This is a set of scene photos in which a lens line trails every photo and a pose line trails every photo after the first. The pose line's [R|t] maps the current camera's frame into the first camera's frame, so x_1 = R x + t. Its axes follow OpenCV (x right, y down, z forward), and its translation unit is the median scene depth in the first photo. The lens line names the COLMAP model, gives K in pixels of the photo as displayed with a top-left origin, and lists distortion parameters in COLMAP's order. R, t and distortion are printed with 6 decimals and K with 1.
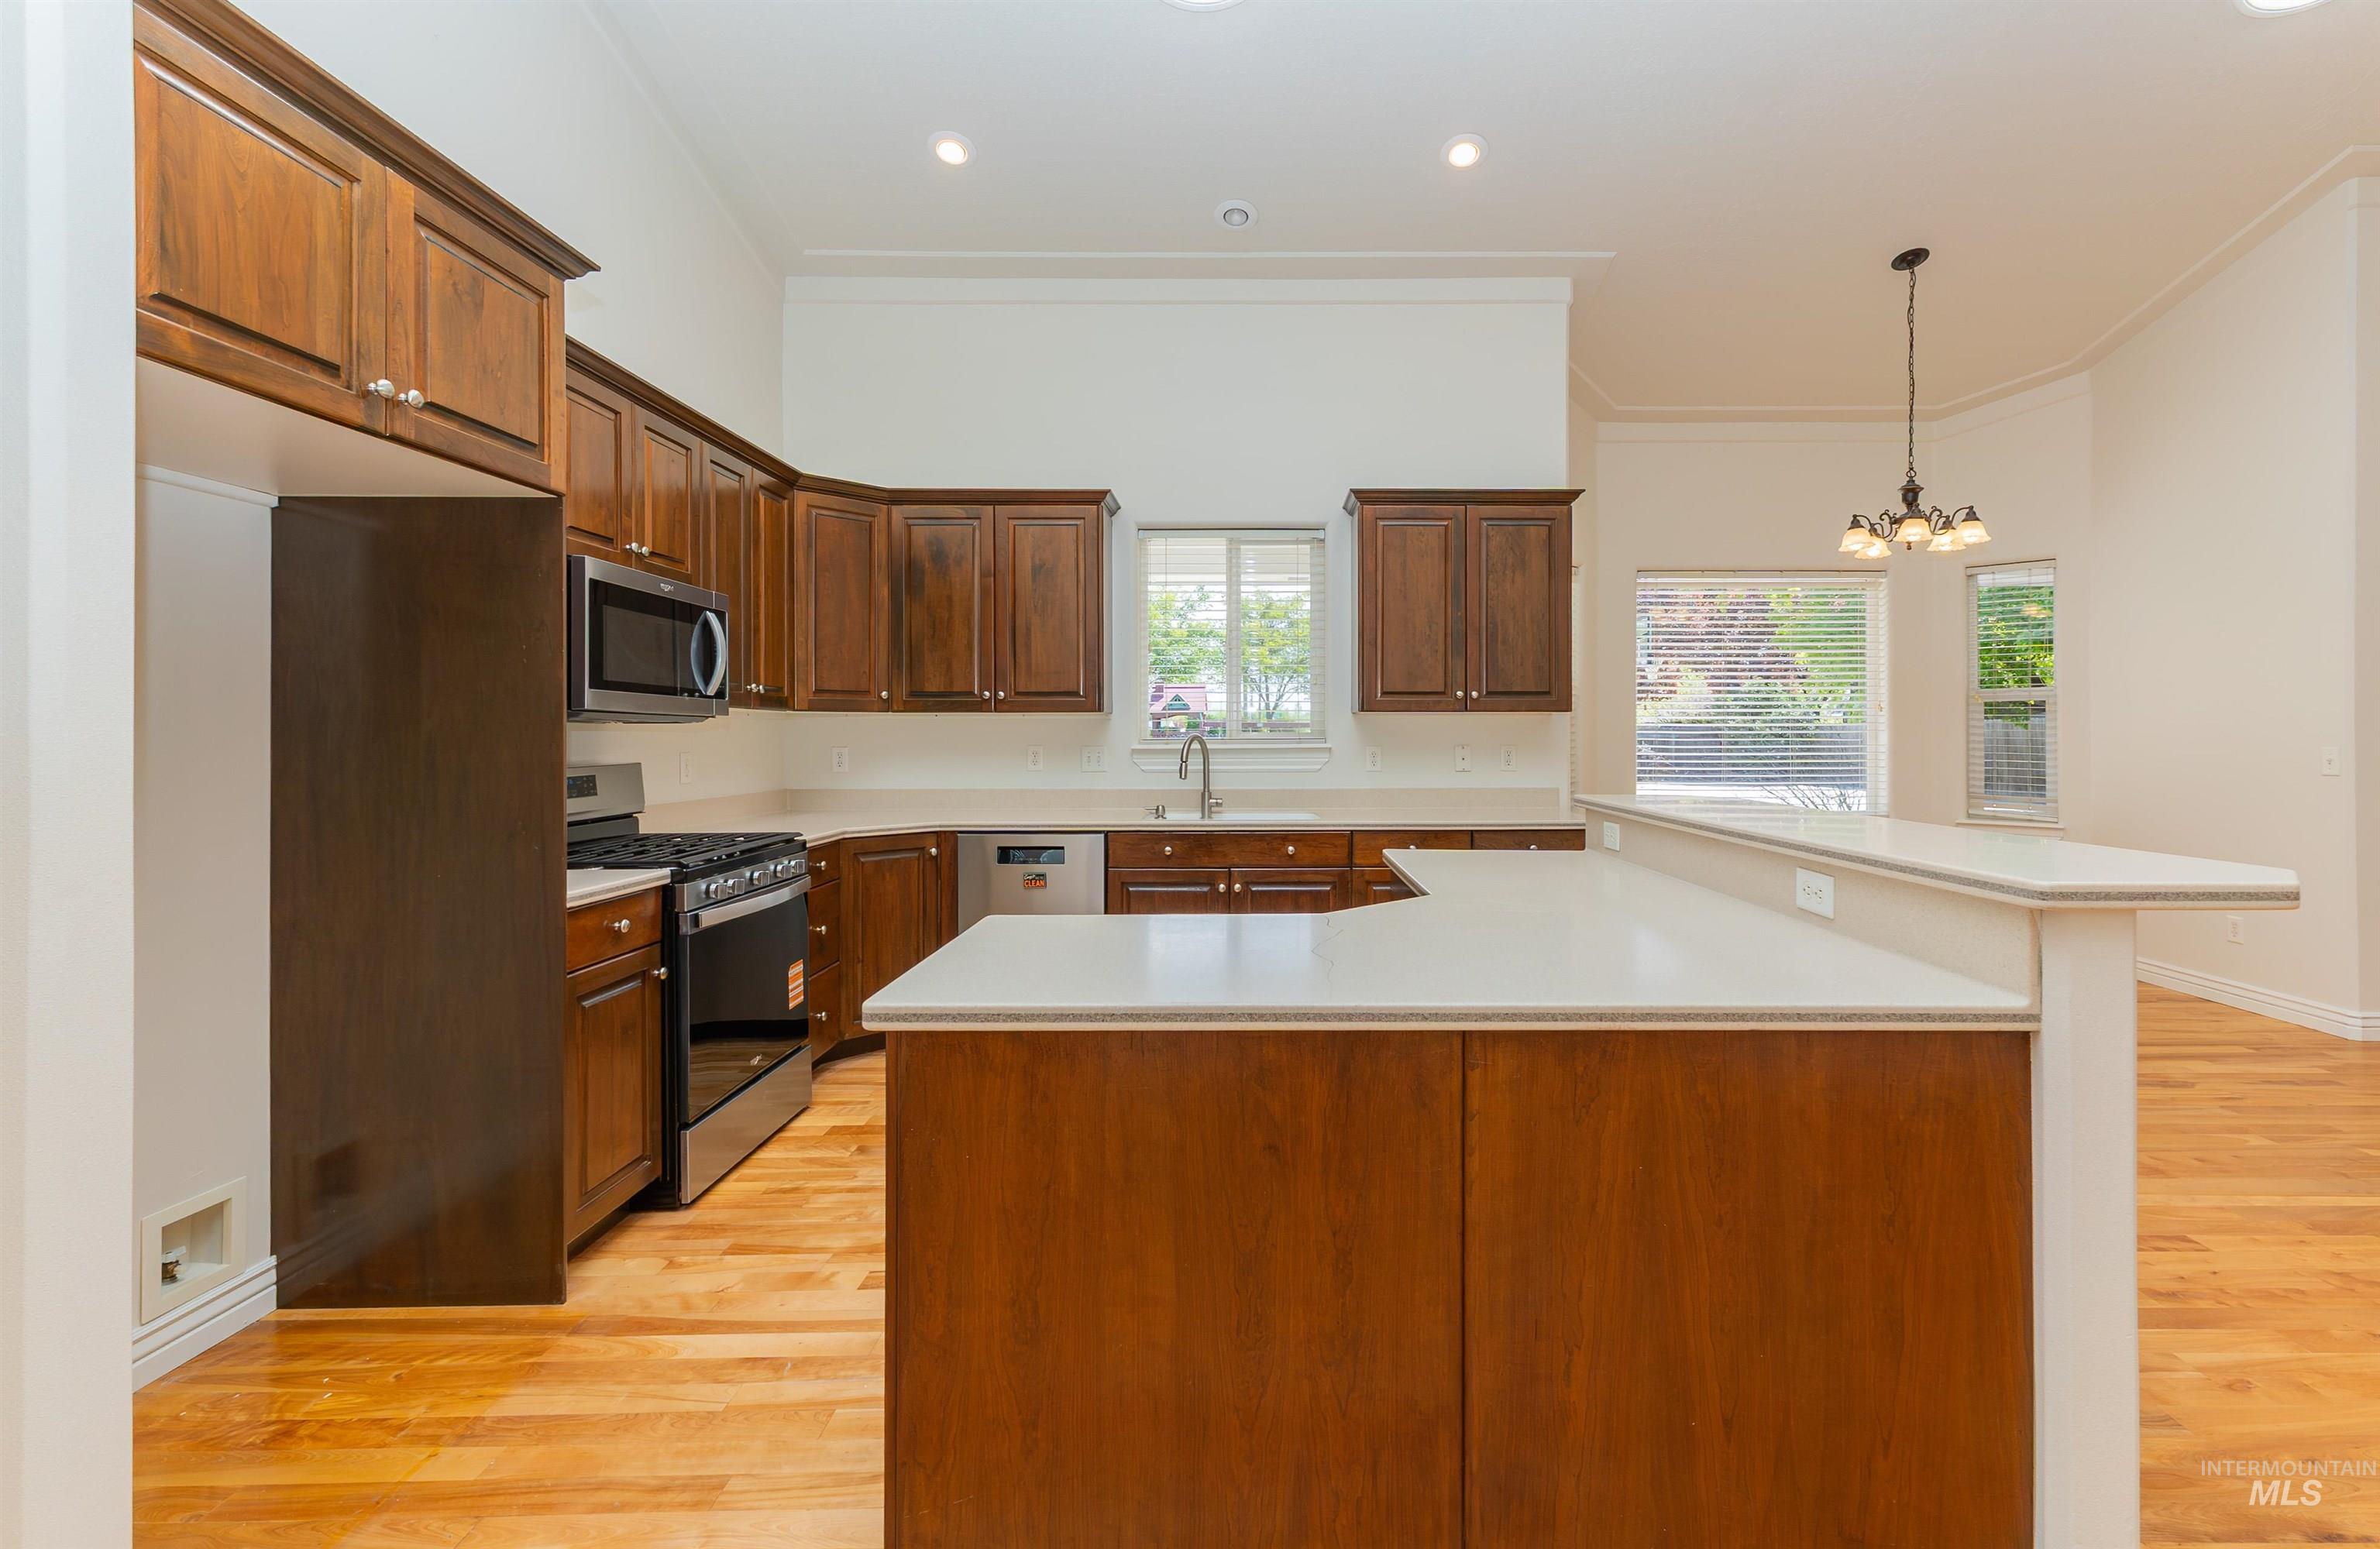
lens RADIAL K [[1022.7, 0, 1253.6], [0, 1022.7, 736.1], [0, 0, 1]] dist [0.003416, 0.000364]
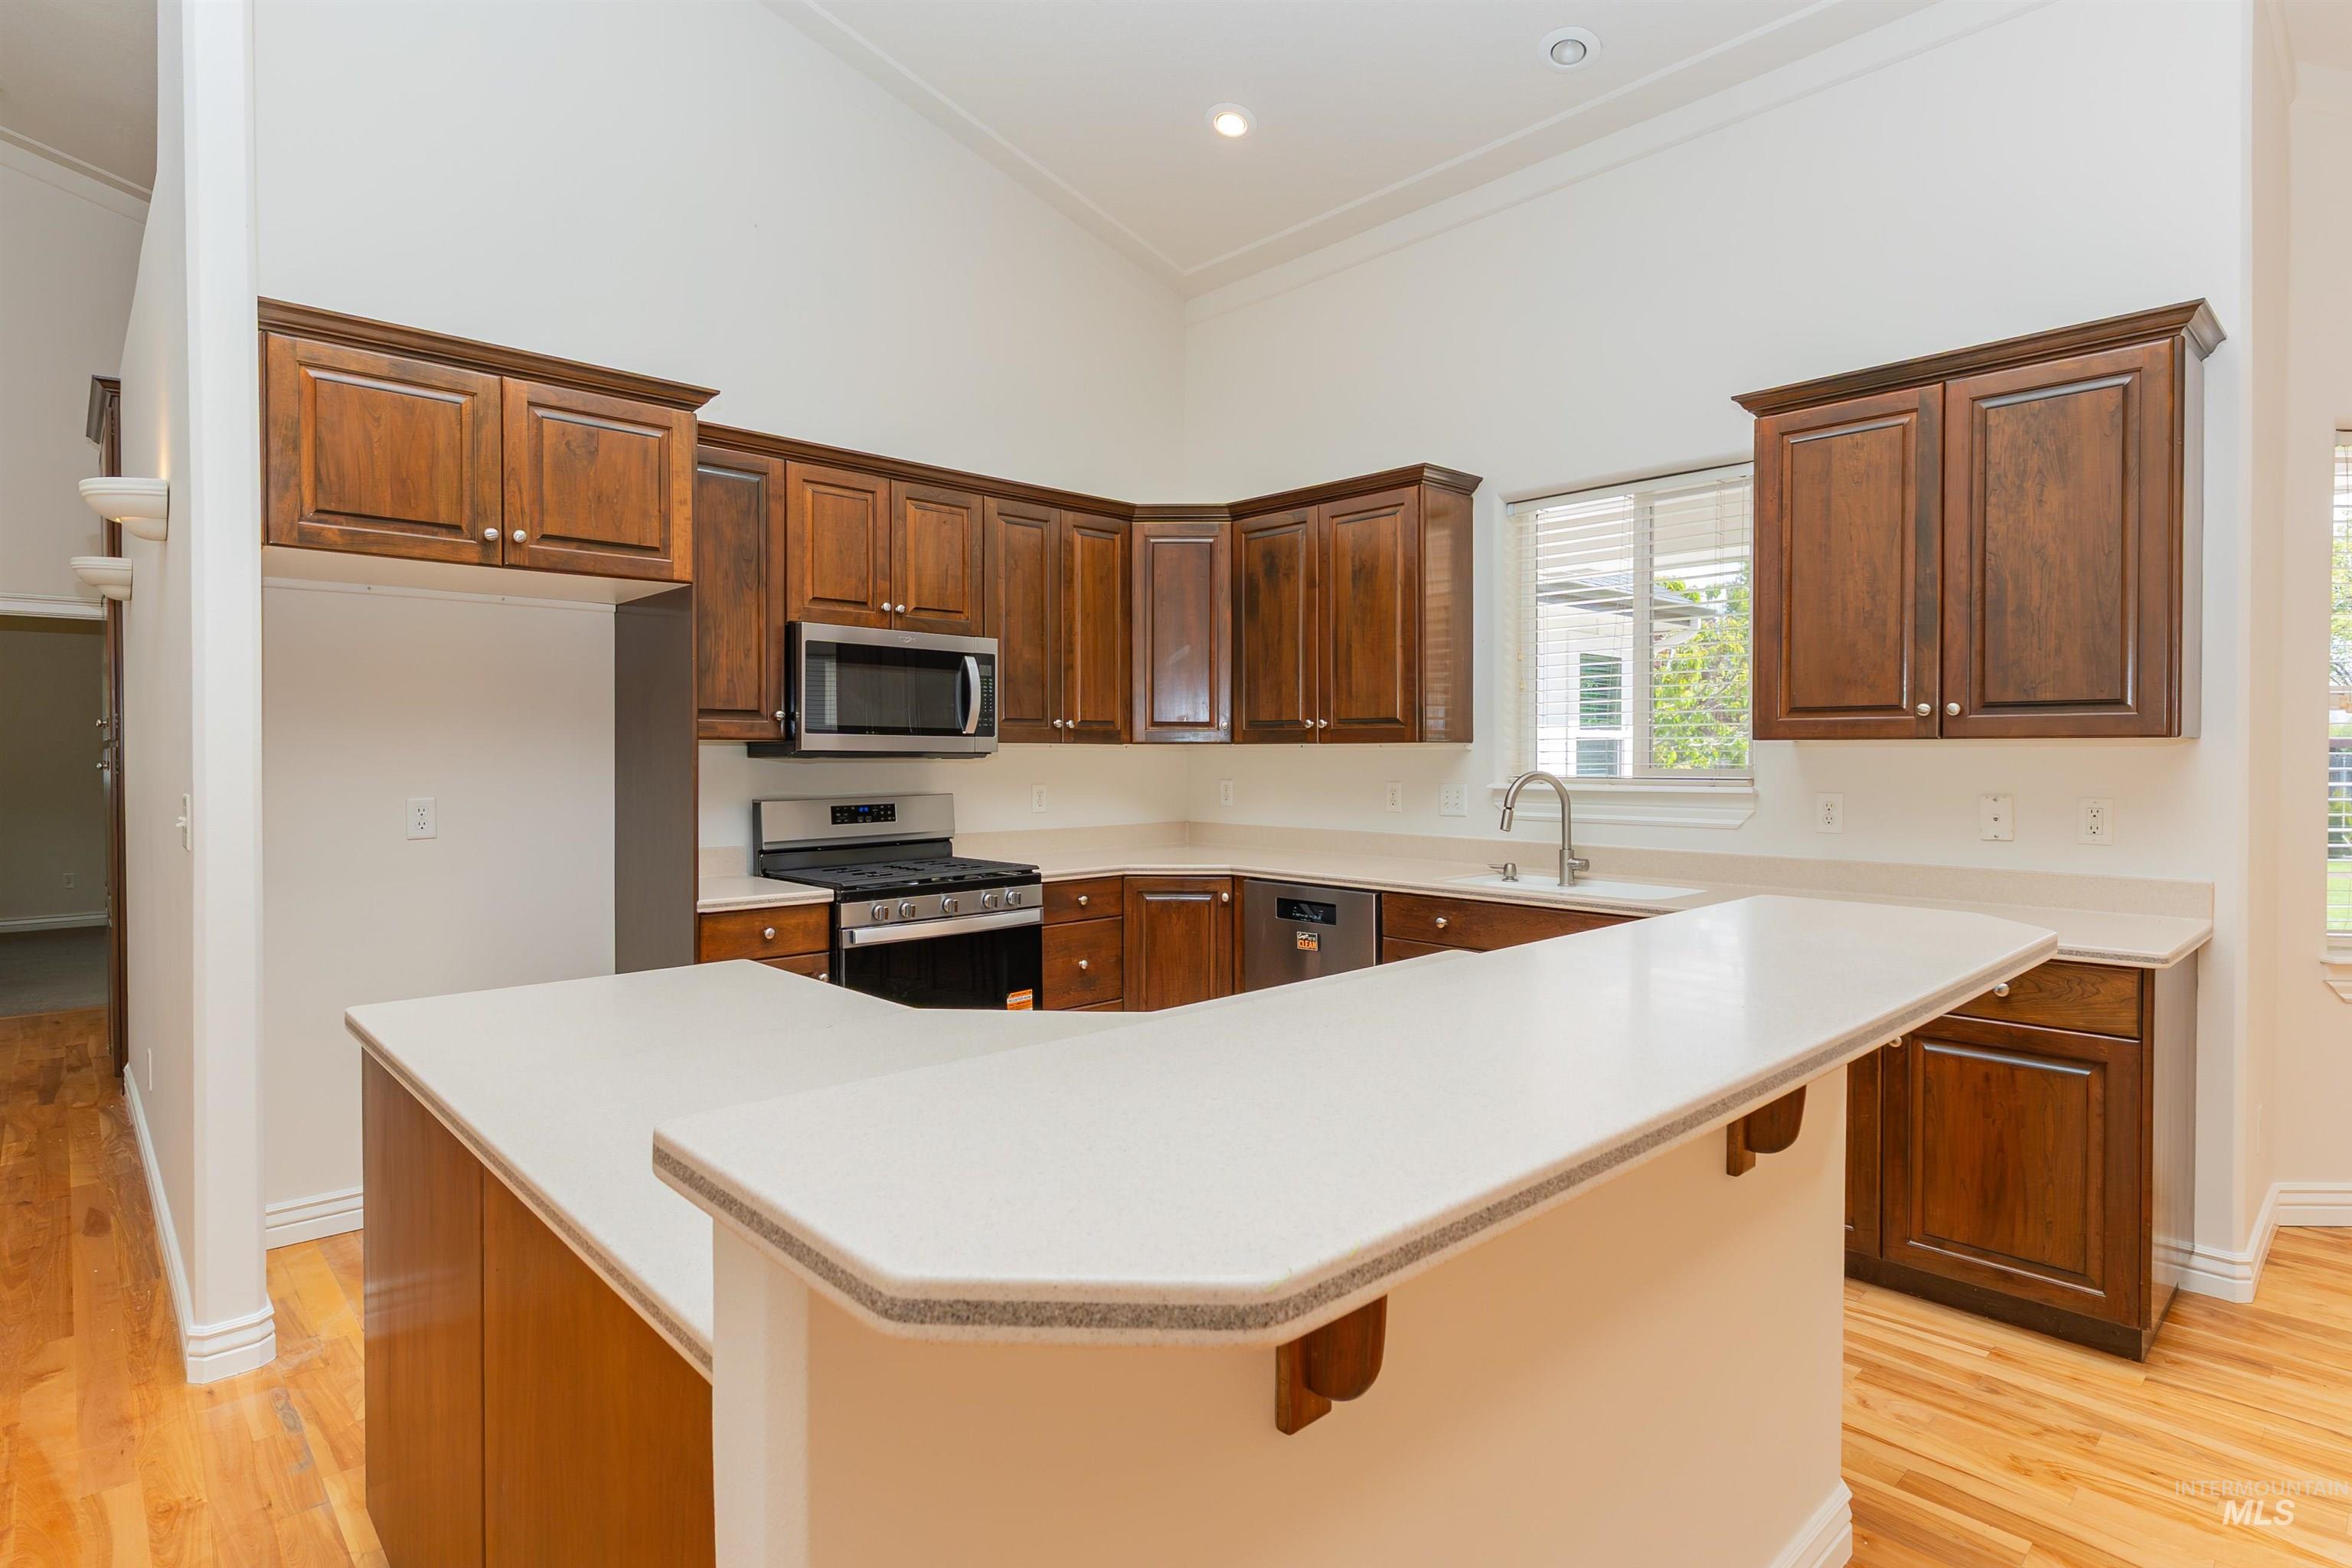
lens RADIAL K [[1198.7, 0, 1190.4], [0, 1198.7, 766.0], [0, 0, 1]] dist [-0.002517, 0.002632]
pose [[0.684675, 0.008738, -0.728796, 0.414267], [-0.002486, 0.999950, 0.009653, -0.013762], [0.728844, -0.004798, 0.684663, 0.226117]]
